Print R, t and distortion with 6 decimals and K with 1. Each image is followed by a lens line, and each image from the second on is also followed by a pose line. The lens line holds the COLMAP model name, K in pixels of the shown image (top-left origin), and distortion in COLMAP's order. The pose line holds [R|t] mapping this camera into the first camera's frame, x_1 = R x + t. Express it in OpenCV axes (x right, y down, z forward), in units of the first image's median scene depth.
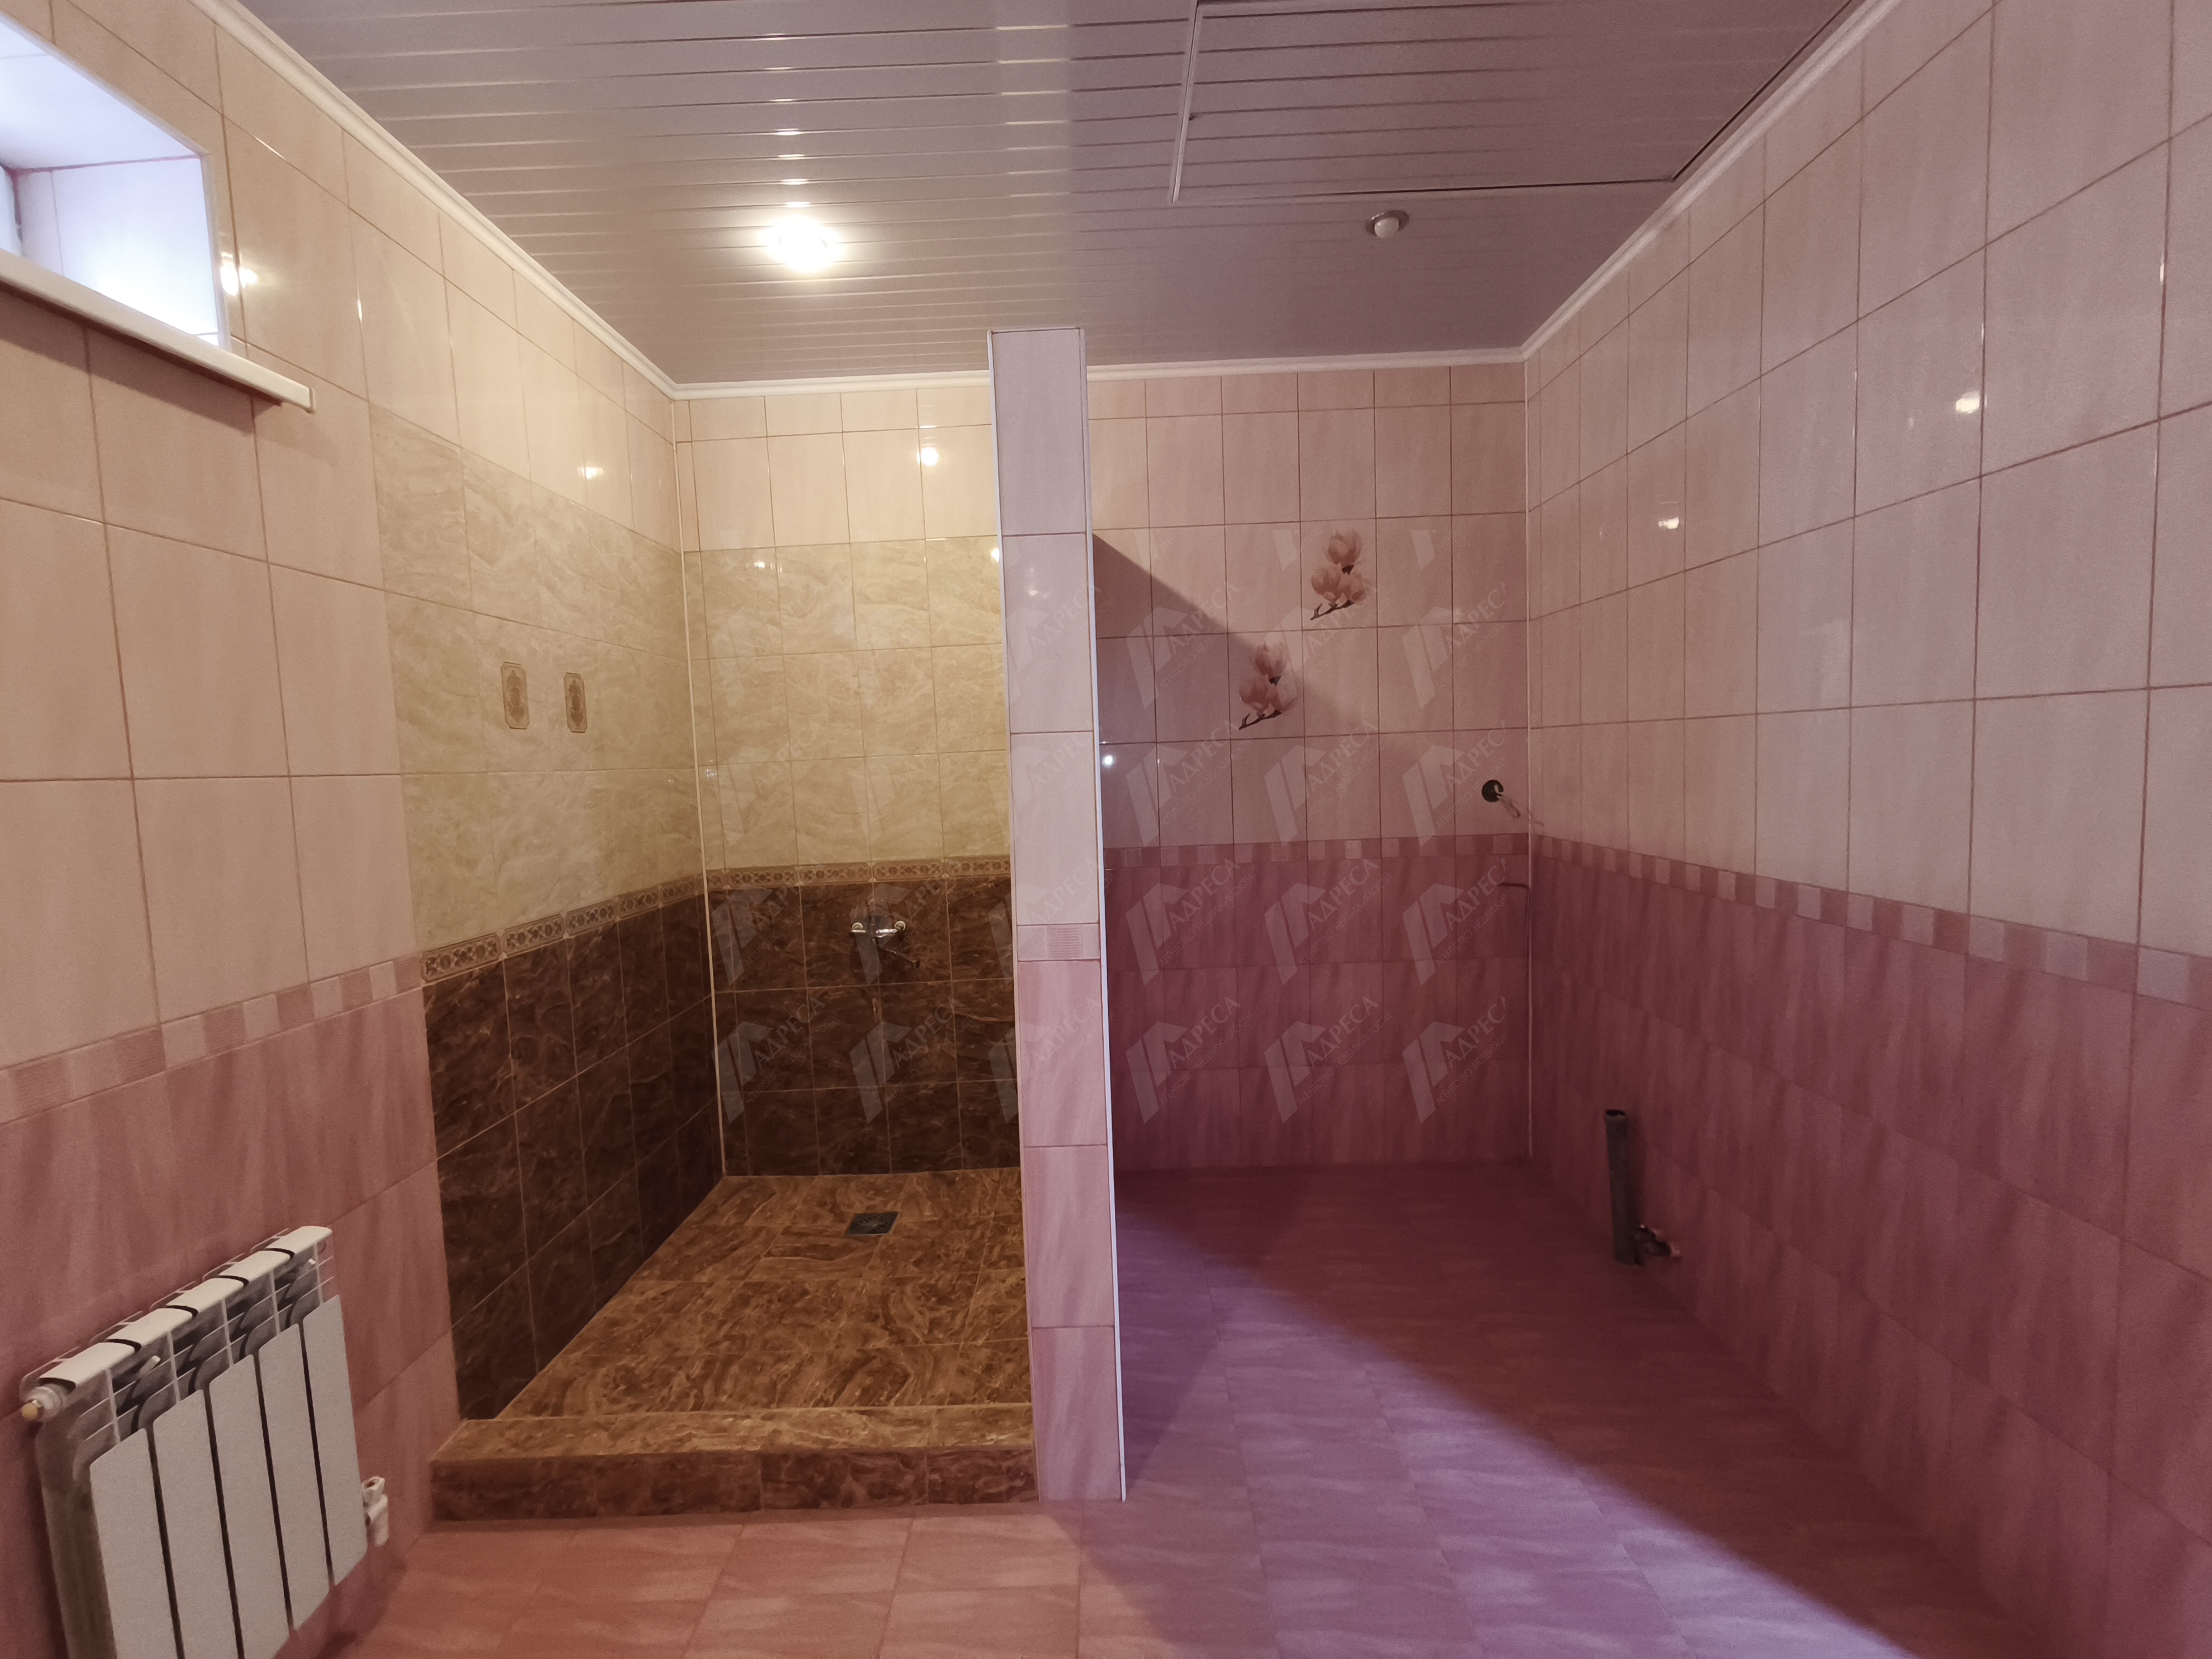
lens RADIAL K [[923.1, 0, 1106.0], [0, 923.1, 829.5], [0, 0, 1]] dist [0.003136, 0.000262]
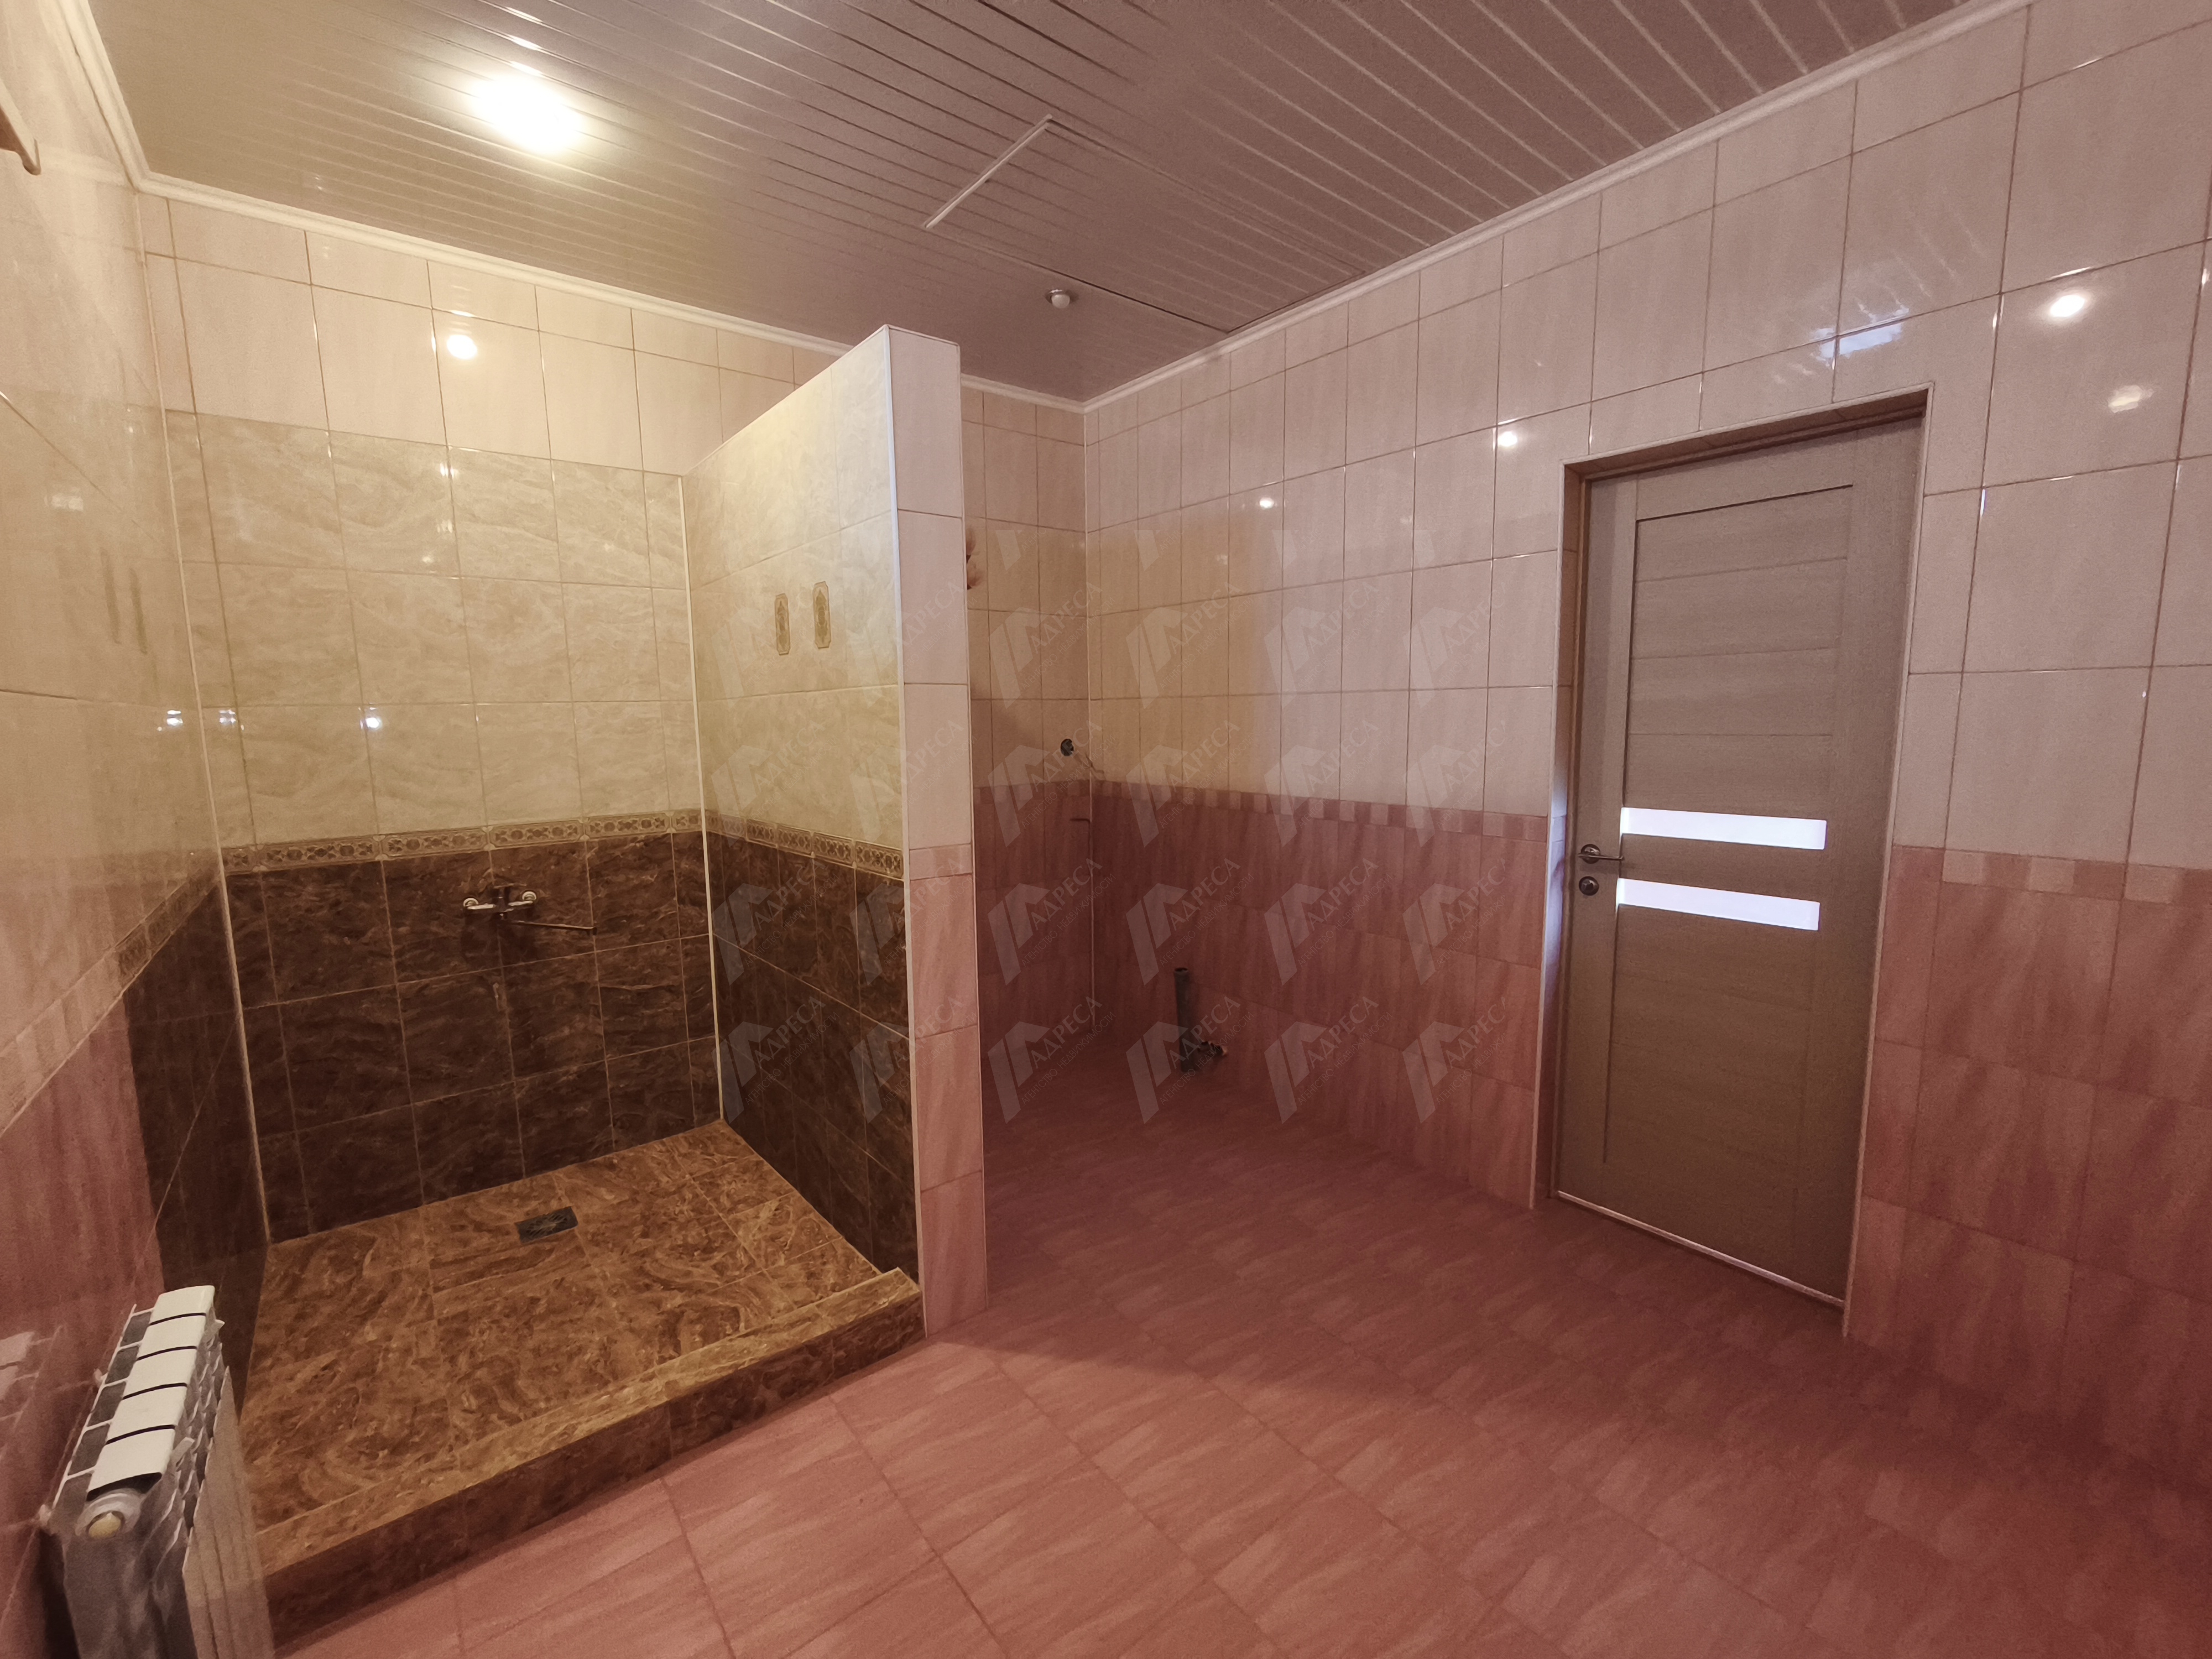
lens RADIAL K [[913.6, 0, 1100.8], [0, 913.6, 835.2], [0, 0, 1]] dist [0.001362, 0.000222]
pose [[0.779072, -0.054310, 0.624577, -0.477025], [0.033015, 0.998412, 0.045636, 0.032710], [-0.626064, -0.014934, 0.779628, -0.031918]]
